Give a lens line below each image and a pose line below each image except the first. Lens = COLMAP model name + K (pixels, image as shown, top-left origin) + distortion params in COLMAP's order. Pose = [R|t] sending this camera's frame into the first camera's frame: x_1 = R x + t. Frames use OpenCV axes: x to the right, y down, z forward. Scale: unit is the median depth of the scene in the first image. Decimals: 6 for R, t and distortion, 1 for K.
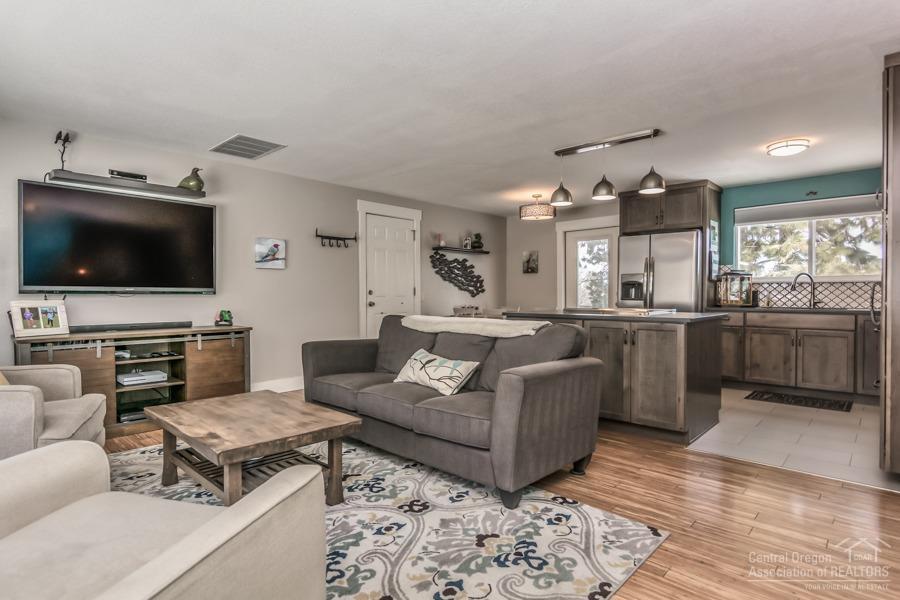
lens RADIAL K [[474.0, 0, 454.3], [0, 474.0, 300.2], [0, 0, 1]] dist [-0.003922, 0.002015]
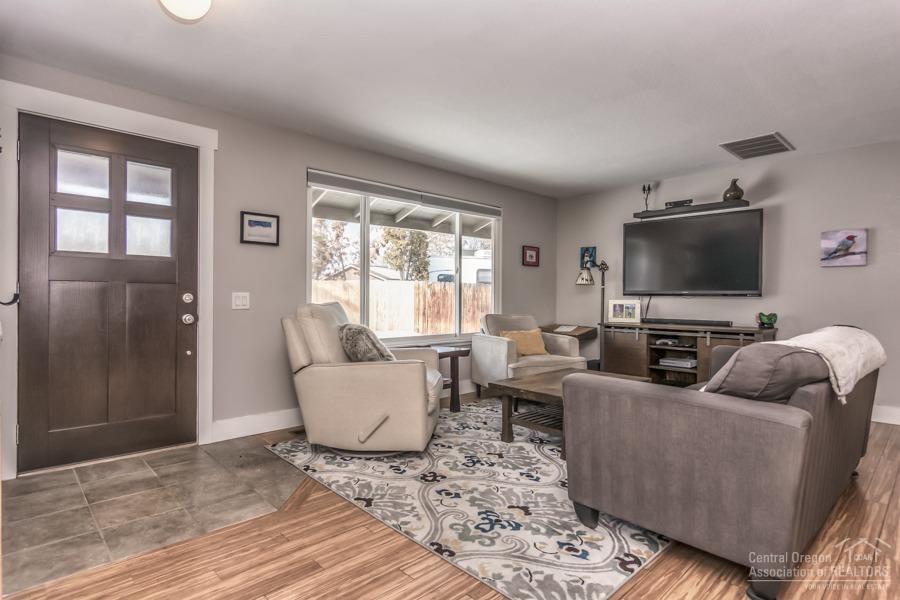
lens RADIAL K [[474.0, 0, 448.8], [0, 474.0, 299.1], [0, 0, 1]] dist [-0.003922, 0.002015]
pose [[-0.067645, 0.006589, -0.997688, 0.484843], [-0.017242, 0.999821, 0.007772, -0.002798], [0.997560, 0.017728, -0.067520, 0.358432]]
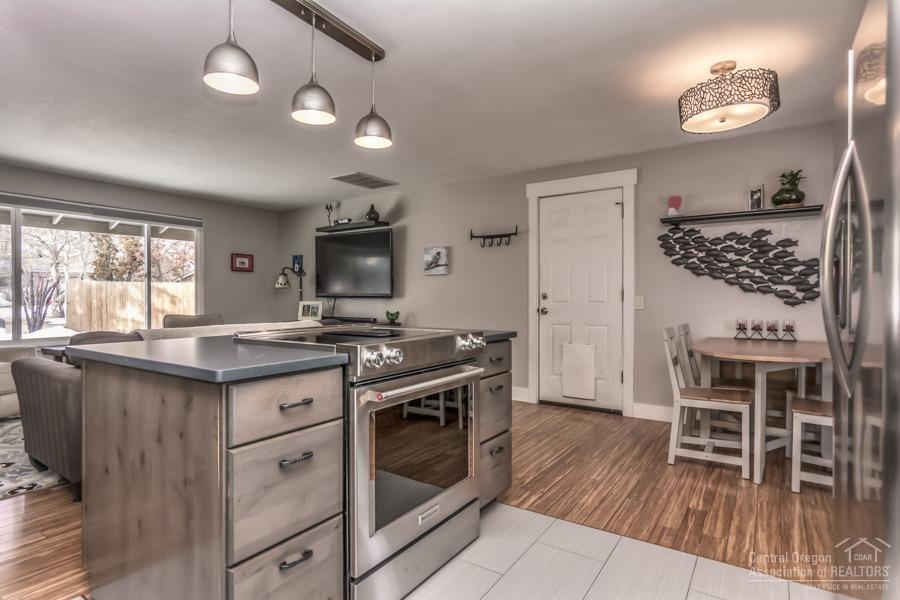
lens RADIAL K [[474.0, 0, 451.7], [0, 474.0, 301.5], [0, 0, 1]] dist [-0.003922, 0.002015]
pose [[0.138034, 0.013385, -0.990337, 0.693535], [-0.012240, 0.999855, 0.011807, -0.018110], [0.990352, 0.010492, 0.138178, 0.872438]]
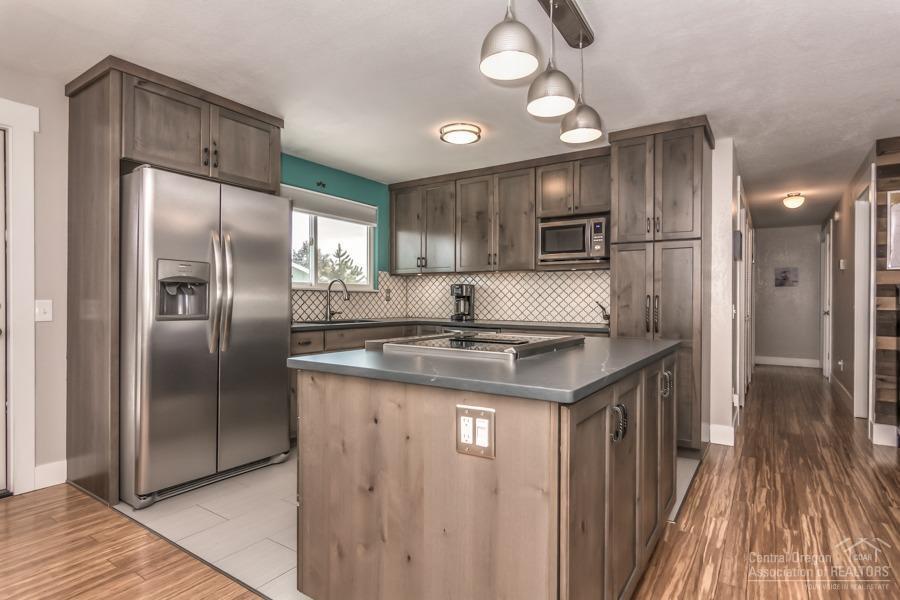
lens RADIAL K [[474.0, 0, 453.4], [0, 474.0, 301.2], [0, 0, 1]] dist [-0.003922, 0.002015]
pose [[-0.150444, -0.002203, 0.988616, -0.118384], [0.008453, 0.999958, 0.003514, -0.020349], [-0.988582, 0.008885, -0.150419, 0.944584]]
